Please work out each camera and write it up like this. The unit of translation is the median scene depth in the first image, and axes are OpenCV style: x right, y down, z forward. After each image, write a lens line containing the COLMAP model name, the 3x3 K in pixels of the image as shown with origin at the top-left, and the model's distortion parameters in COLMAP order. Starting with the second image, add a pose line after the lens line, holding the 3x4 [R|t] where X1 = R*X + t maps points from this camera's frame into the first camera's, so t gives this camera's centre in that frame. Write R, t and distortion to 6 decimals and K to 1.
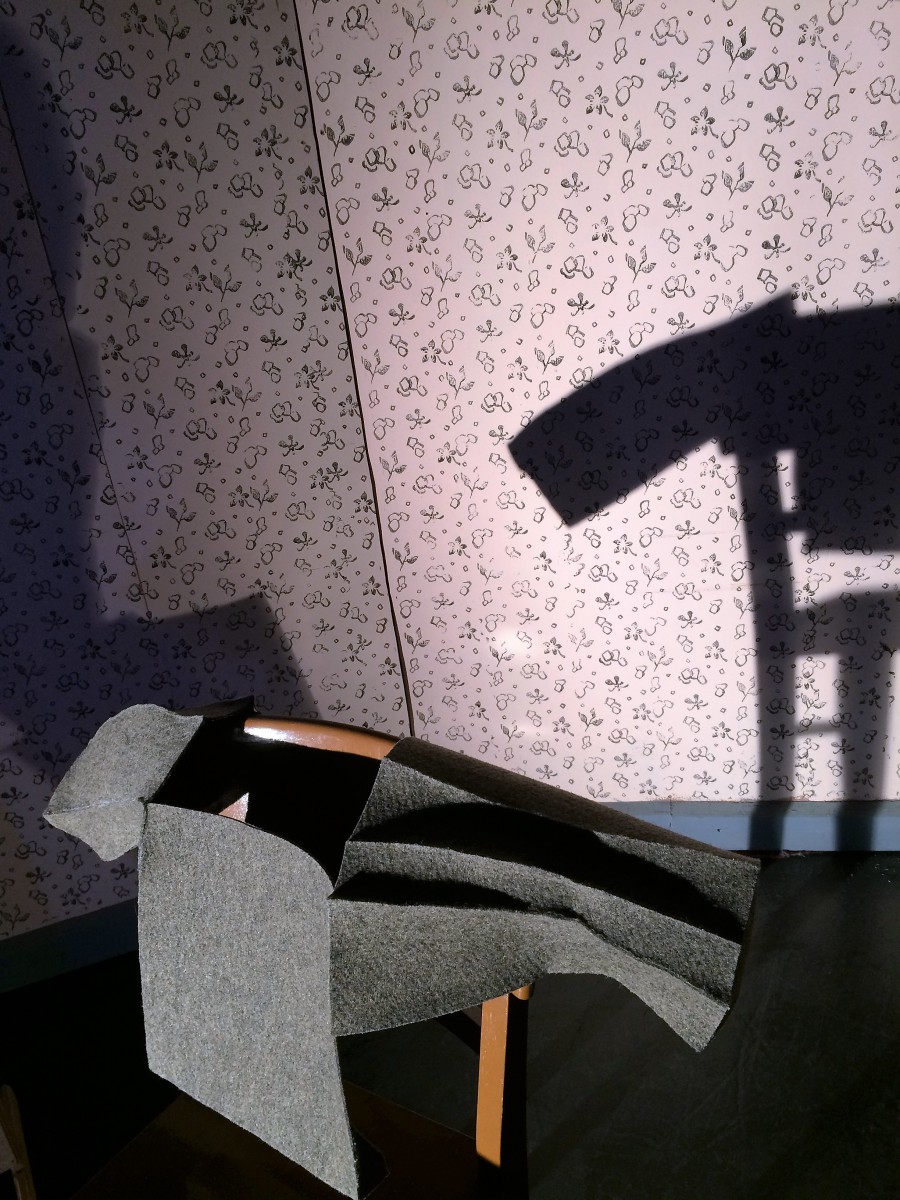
lens RADIAL K [[1036.8, 0, 456.9], [0, 1036.8, 604.2], [0, 0, 1]] dist [0.073303, -0.088038]
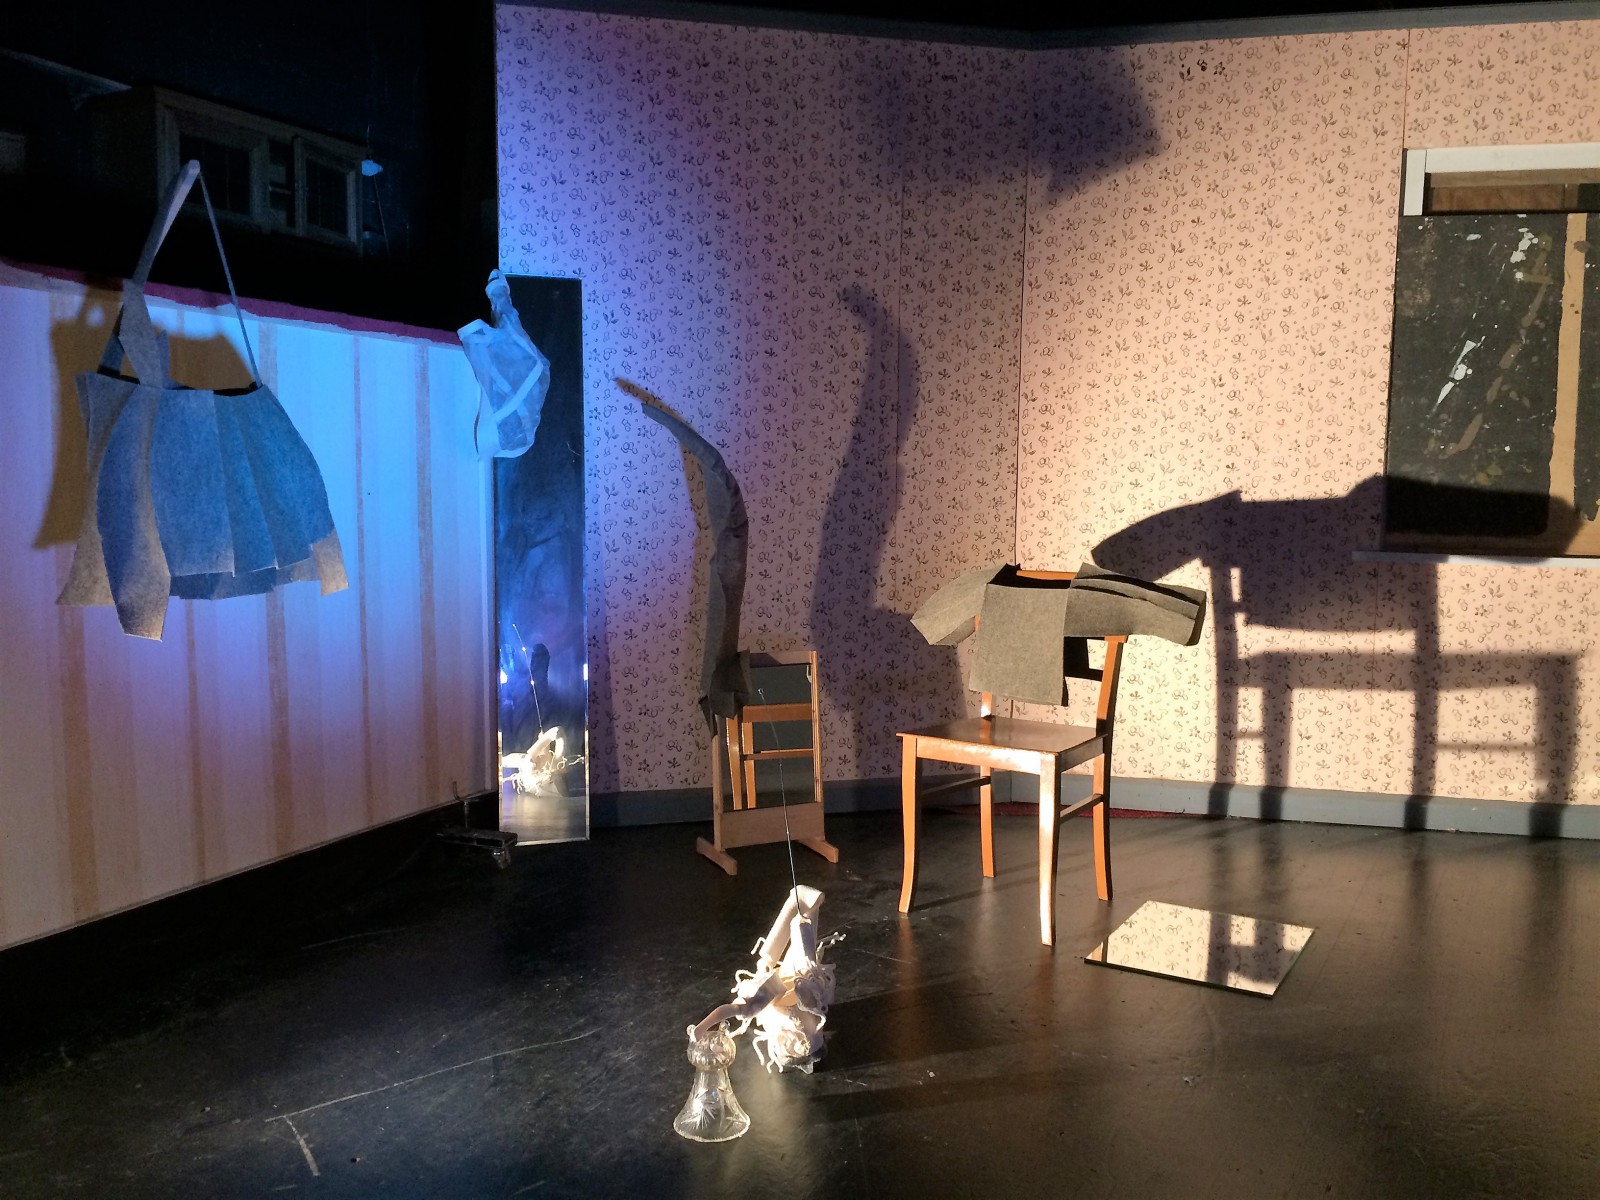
lens RADIAL K [[1382.4, 0, 792.6], [0, 1382.4, 602.3], [0, 0, 1]] dist [0.073303, -0.088038]
pose [[0.989021, 0.132868, -0.064676, -0.335479], [-0.146904, 0.931446, -0.332907, 0.918977], [0.016010, 0.338753, 0.940739, -1.473102]]
